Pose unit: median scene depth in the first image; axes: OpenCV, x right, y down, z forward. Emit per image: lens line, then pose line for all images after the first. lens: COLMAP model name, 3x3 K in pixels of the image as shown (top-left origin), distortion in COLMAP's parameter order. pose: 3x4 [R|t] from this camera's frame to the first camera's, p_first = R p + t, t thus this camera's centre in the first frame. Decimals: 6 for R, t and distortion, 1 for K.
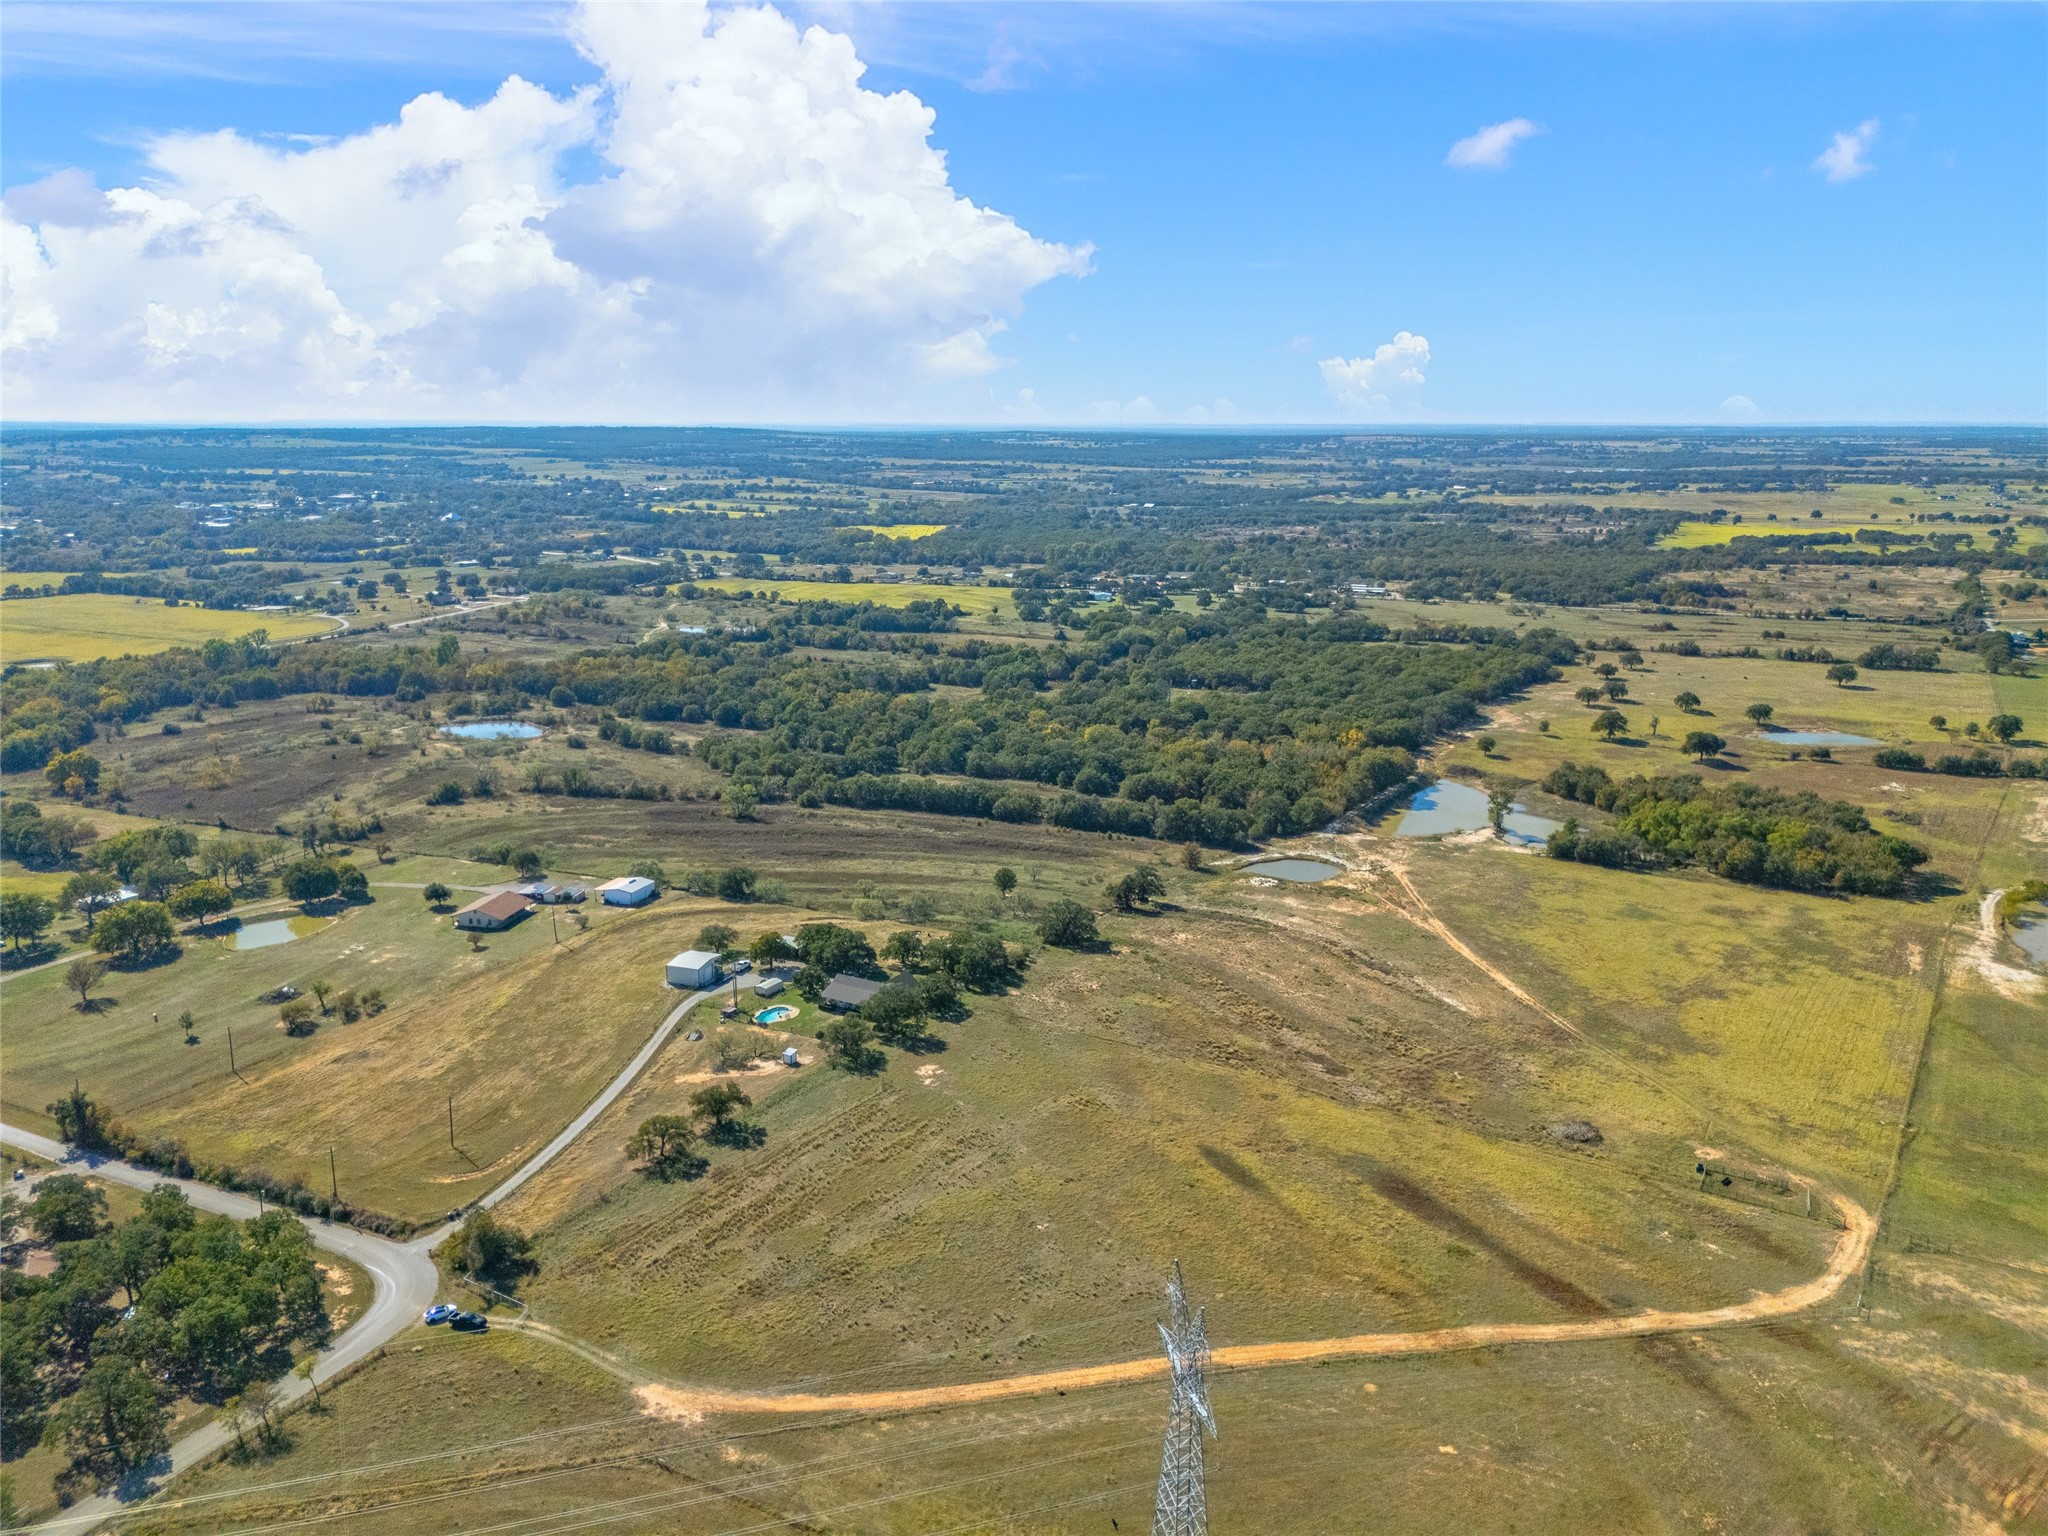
lens RADIAL K [[1527.2, 0, 1029.1], [0, 1527.2, 746.5], [0, 0, 1]] dist [0.073071, -0.072172]
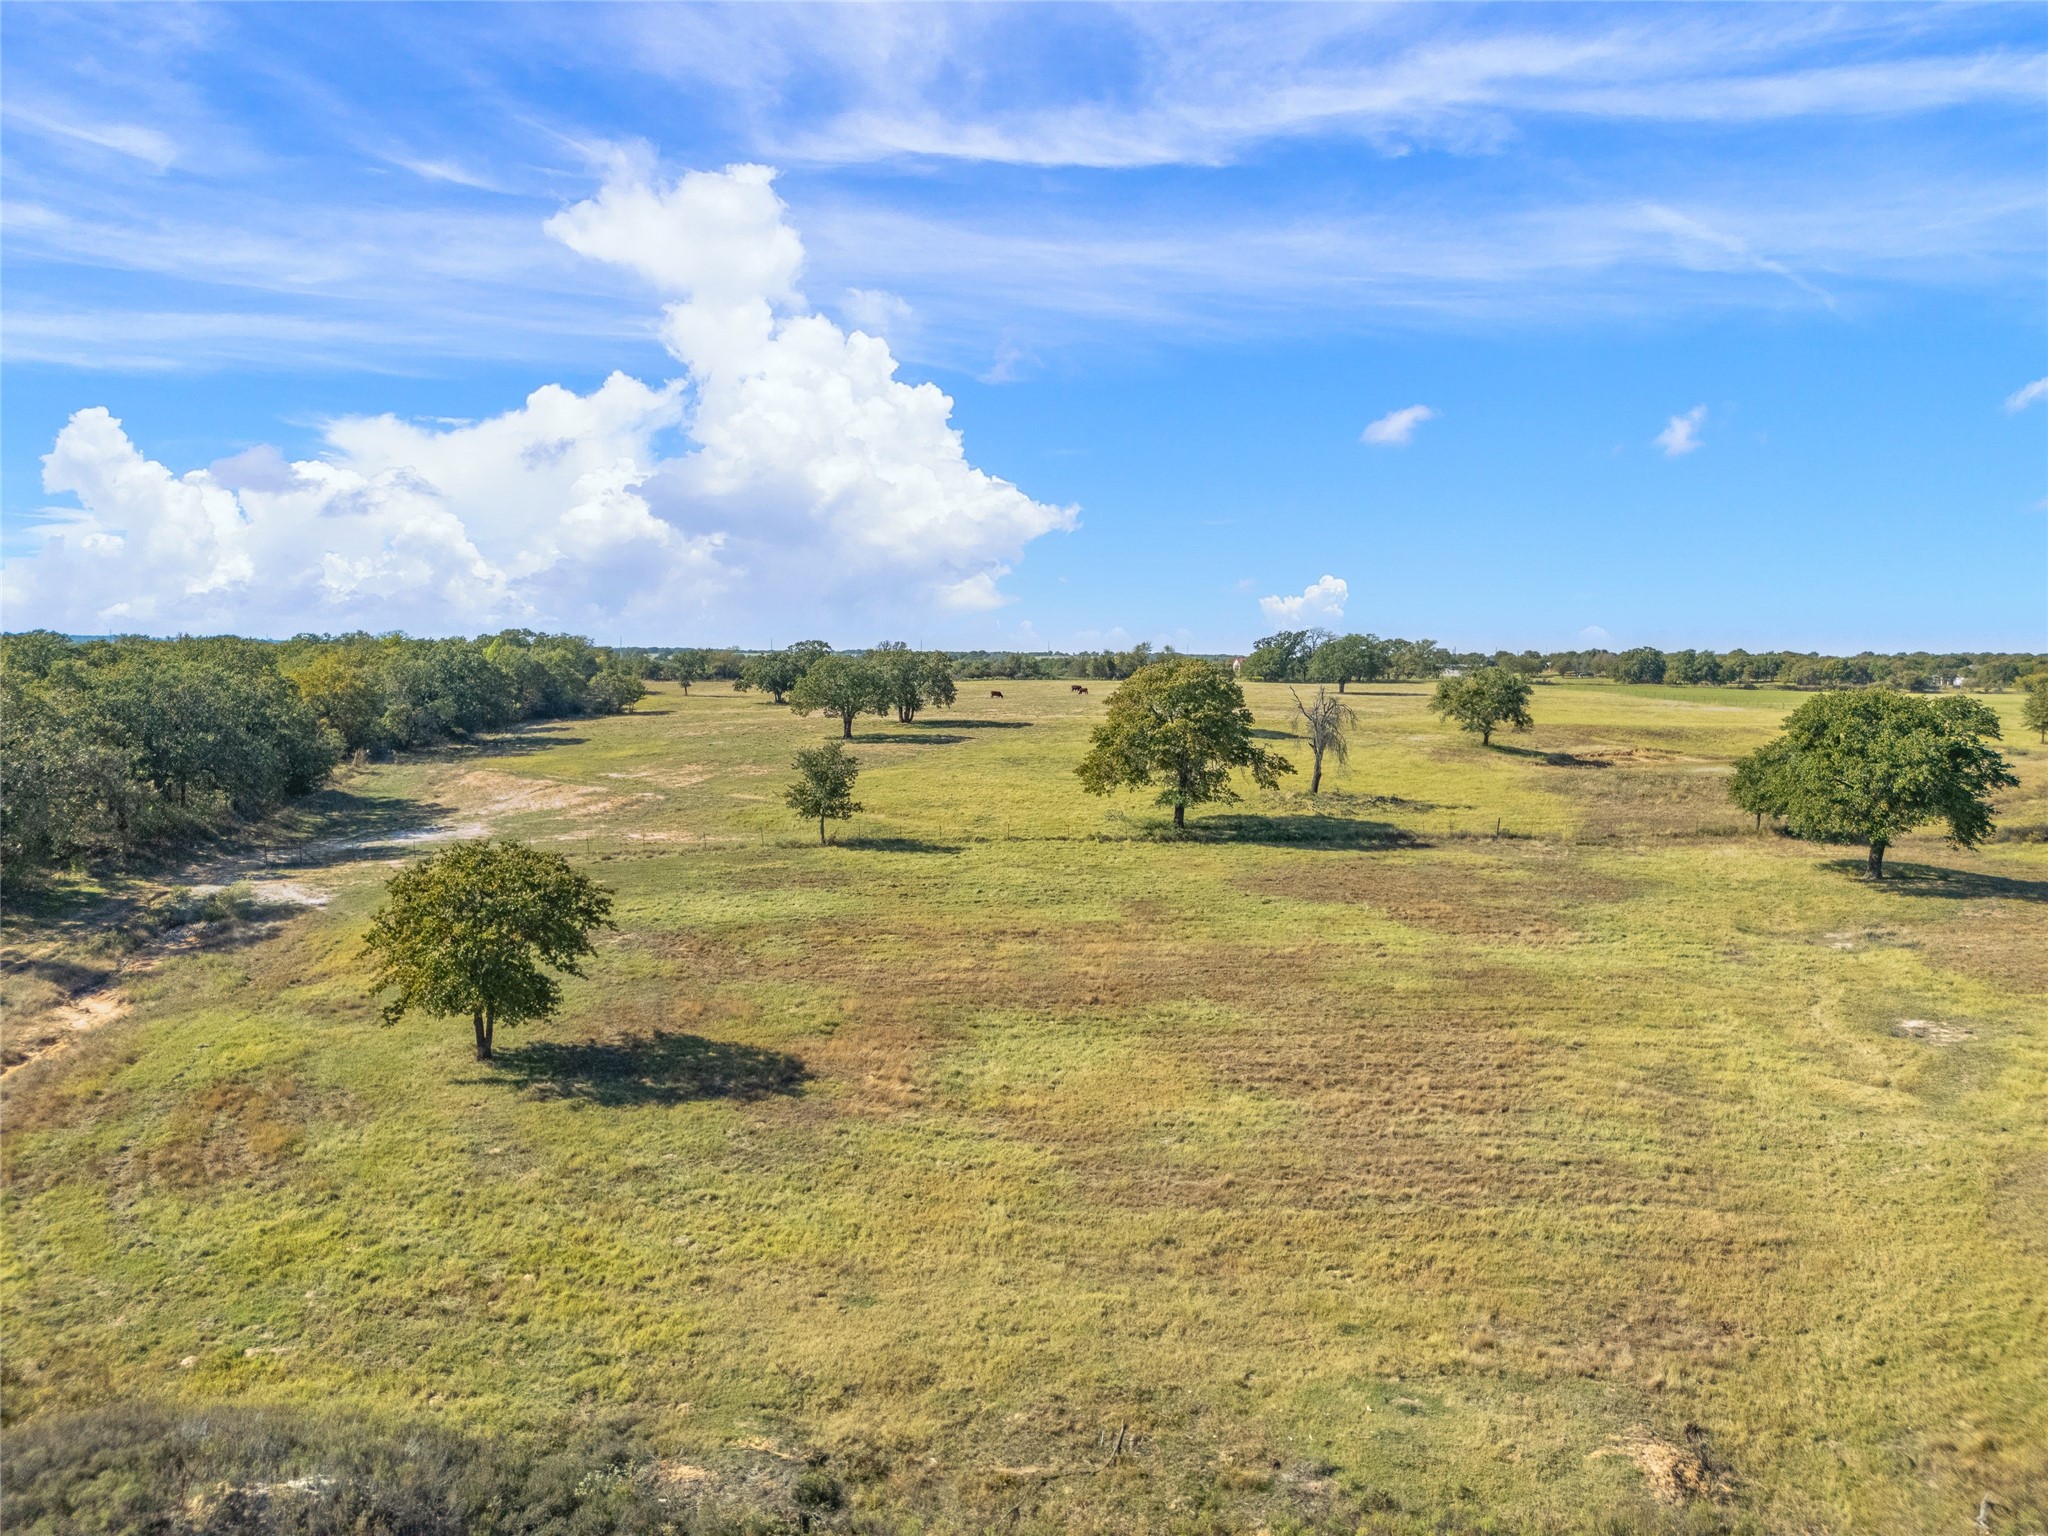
lens RADIAL K [[1503.5, 0, 1028.1], [0, 1503.5, 769.3], [0, 0, 1]] dist [0.081430, -0.104415]
pose [[0.755140, -0.042015, 0.654216, 0.271699], [0.128192, 0.988142, -0.084508, 0.000445], [-0.642908, 0.147680, 0.751572, 0.937943]]
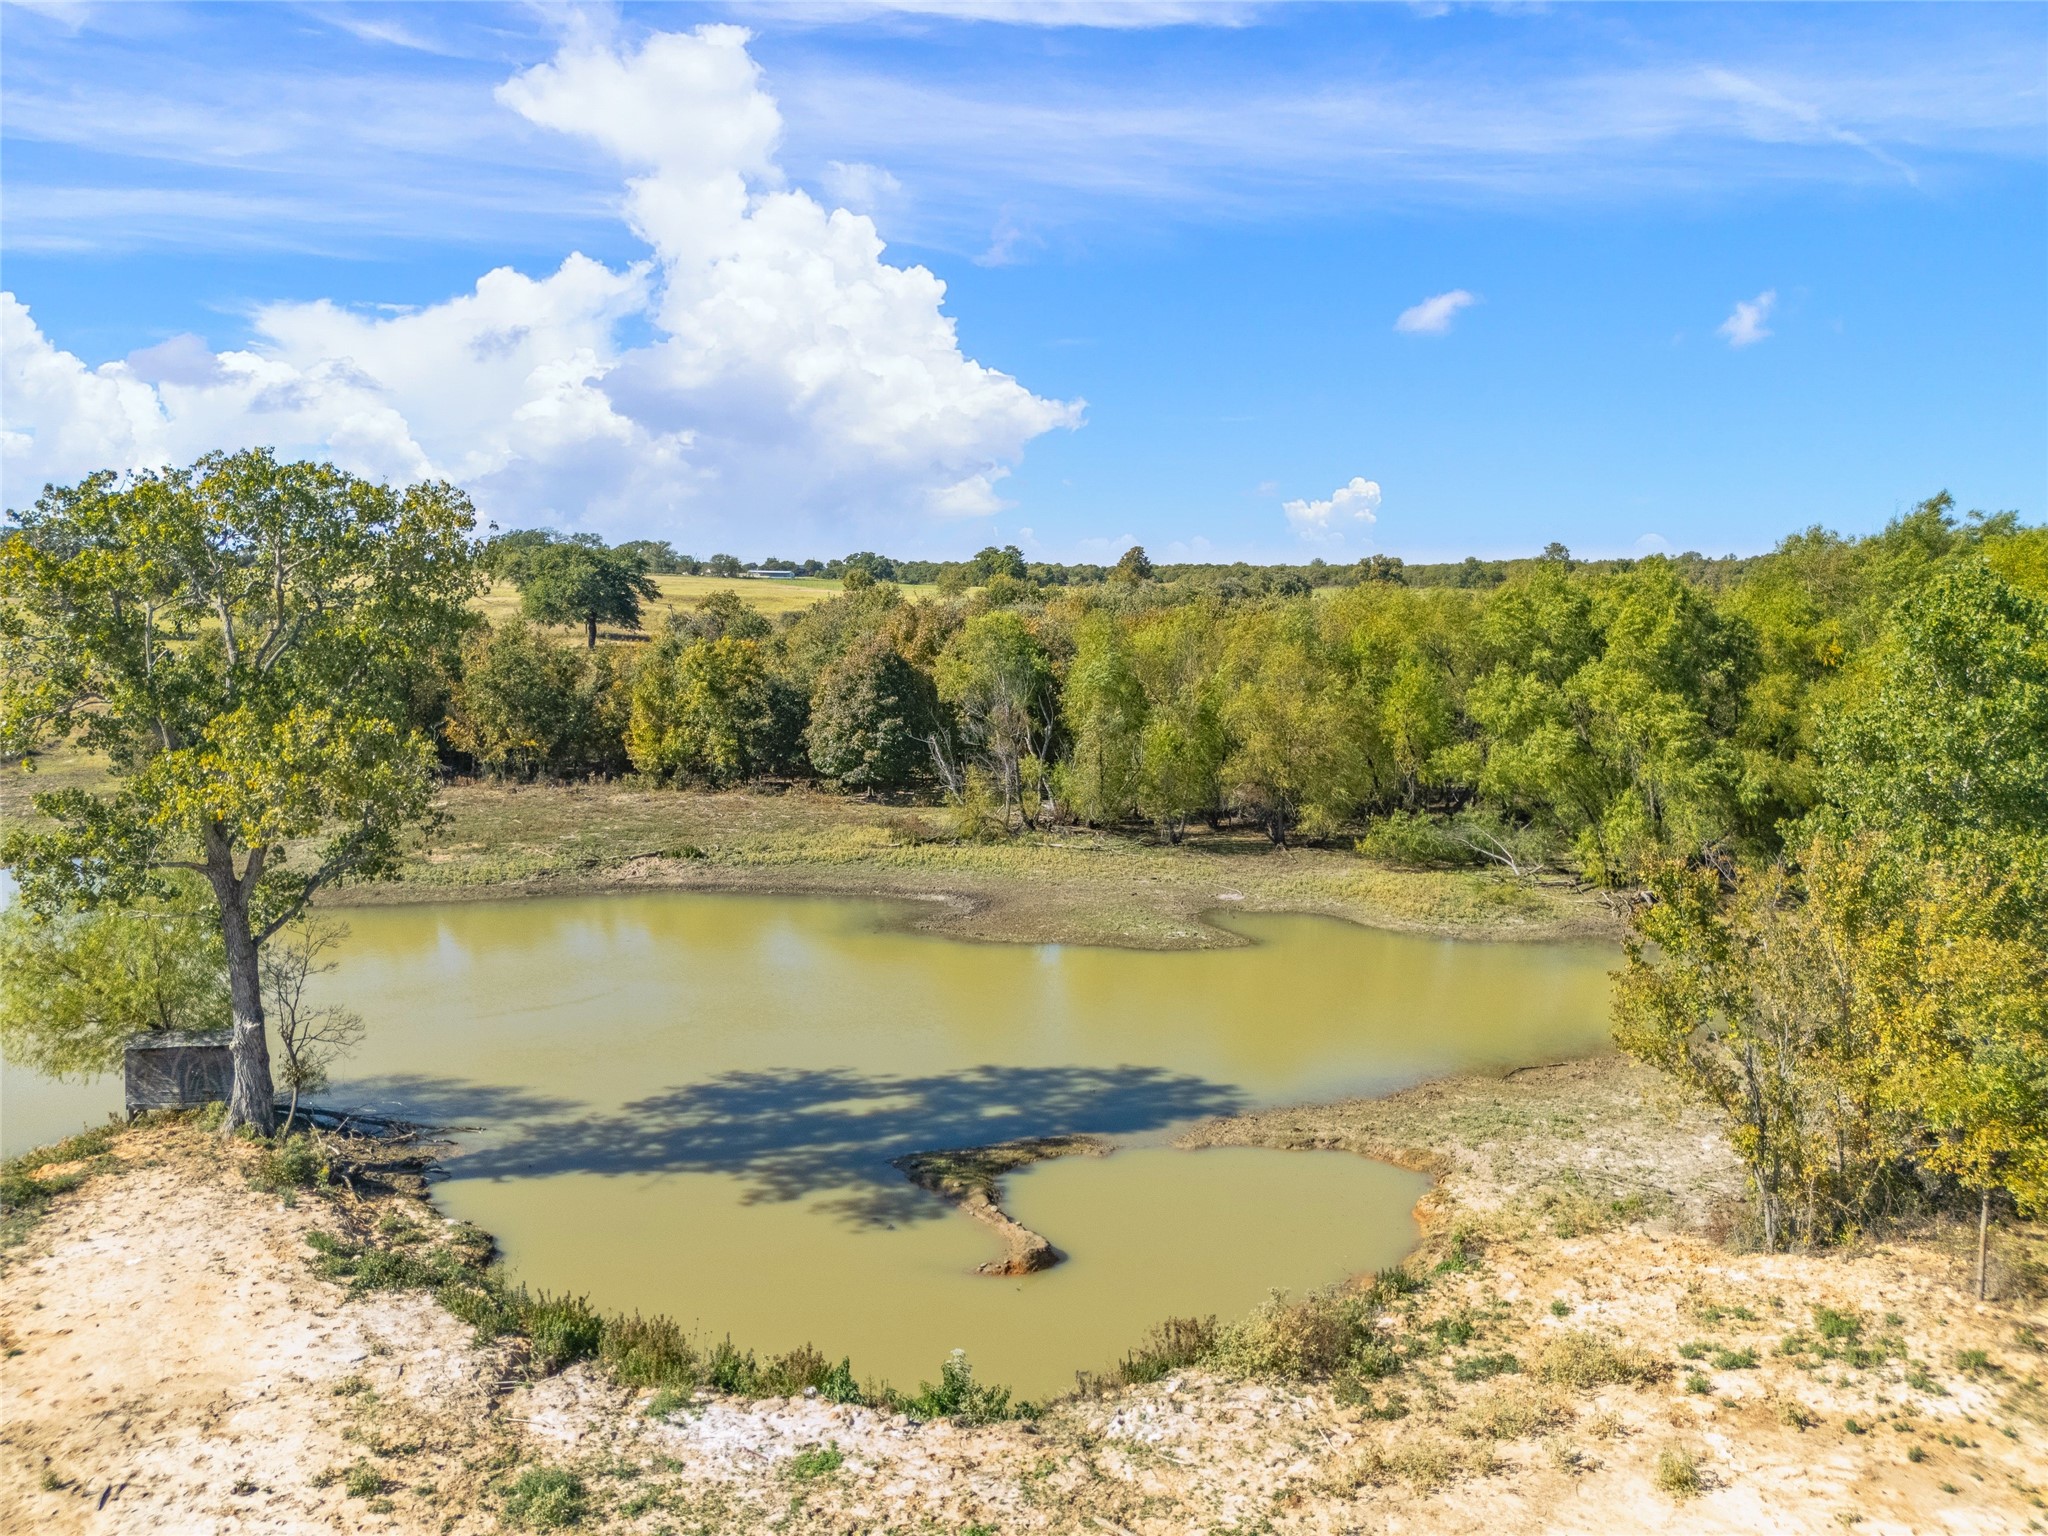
lens RADIAL K [[1499.6, 0, 1028.4], [0, 1499.6, 731.1], [0, 0, 1]] dist [0.095146, -0.104744]
pose [[0.460986, -0.083219, 0.883497, 0.228095], [0.173213, 0.984881, 0.002390, 0.036475], [-0.870339, 0.151932, 0.468431, 0.804804]]
